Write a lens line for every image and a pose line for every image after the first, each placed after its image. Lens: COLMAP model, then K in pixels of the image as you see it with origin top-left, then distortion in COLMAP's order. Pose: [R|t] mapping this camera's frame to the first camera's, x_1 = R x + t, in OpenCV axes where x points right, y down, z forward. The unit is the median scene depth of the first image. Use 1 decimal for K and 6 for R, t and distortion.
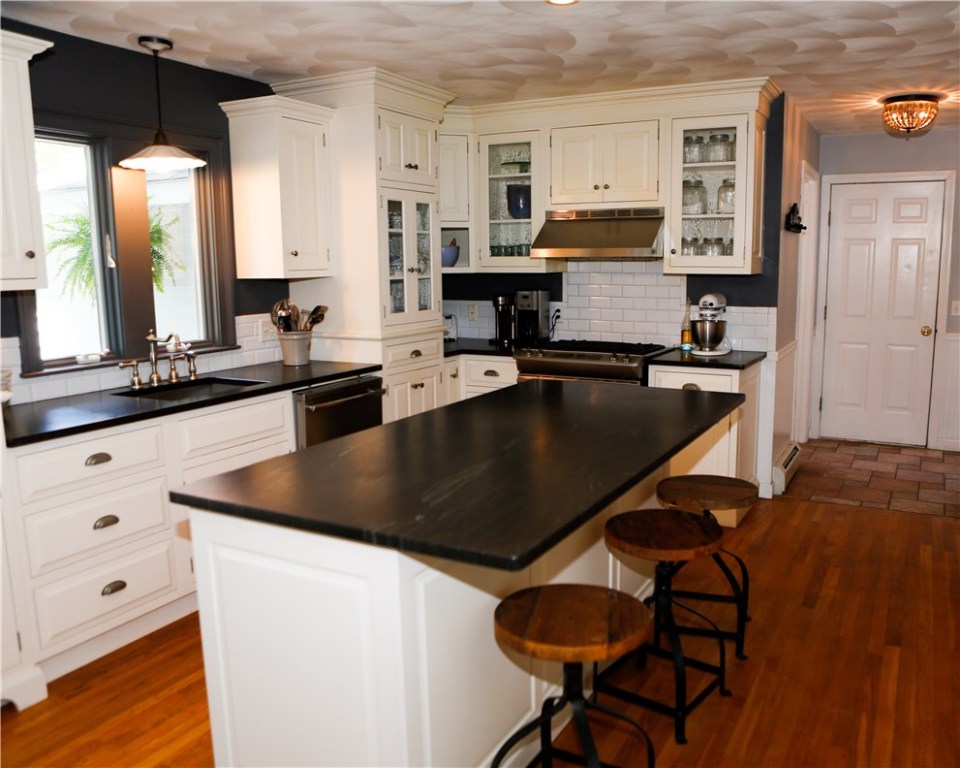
lens RADIAL K [[821.9, 0, 487.3], [0, 821.9, 385.7], [0, 0, 1]] dist [-0.082440, 0.060007]
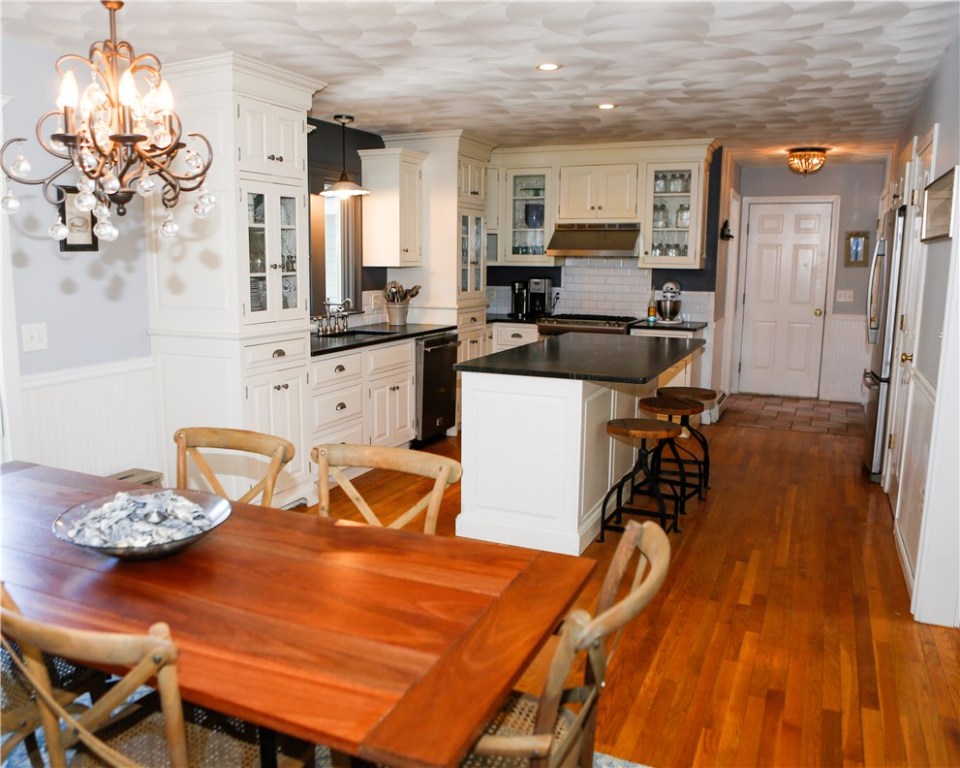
lens RADIAL K [[798.6, 0, 417.2], [0, 798.6, 374.0], [0, 0, 1]] dist [-0.076212, 0.061064]
pose [[0.999765, 0.009886, 0.019272, -0.206594], [-0.009780, 0.999937, -0.005551, 0.064964], [-0.019326, 0.005361, 0.999799, -0.411882]]
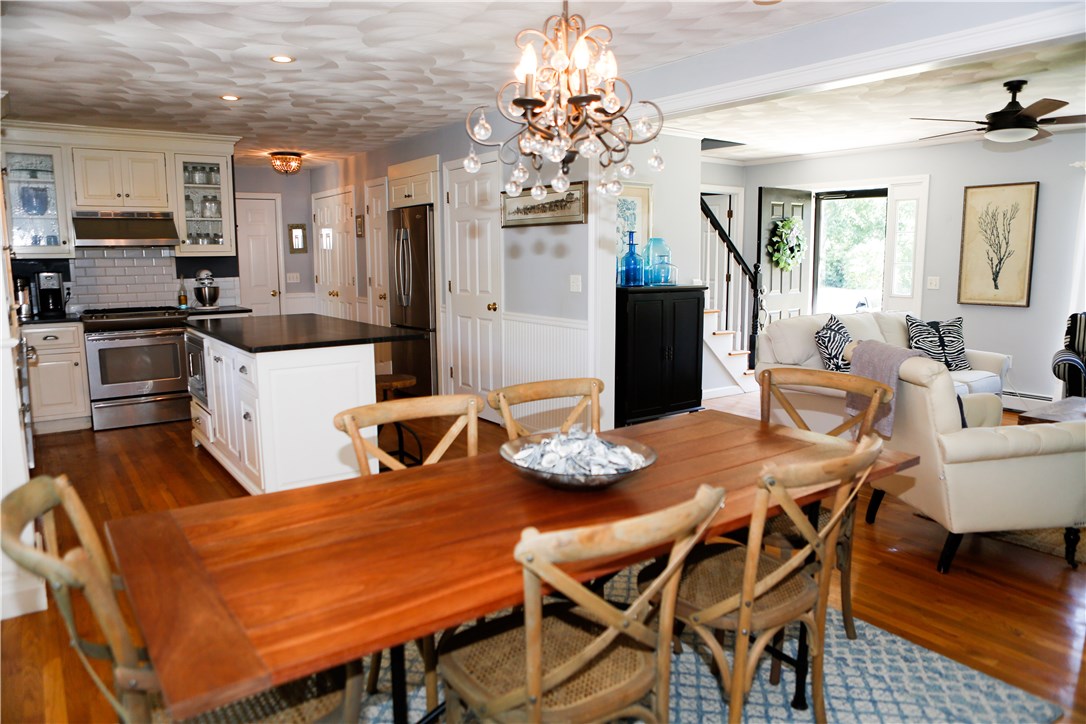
lens RADIAL K [[752.1, 0, 540.0], [0, 752.1, 368.4], [0, 0, 1]] dist [-0.072078, 0.059679]
pose [[0.466727, -0.133129, 0.874324, -0.678498], [0.141999, 0.987060, 0.074493, 0.057119], [-0.872927, 0.089385, 0.479592, -0.205536]]
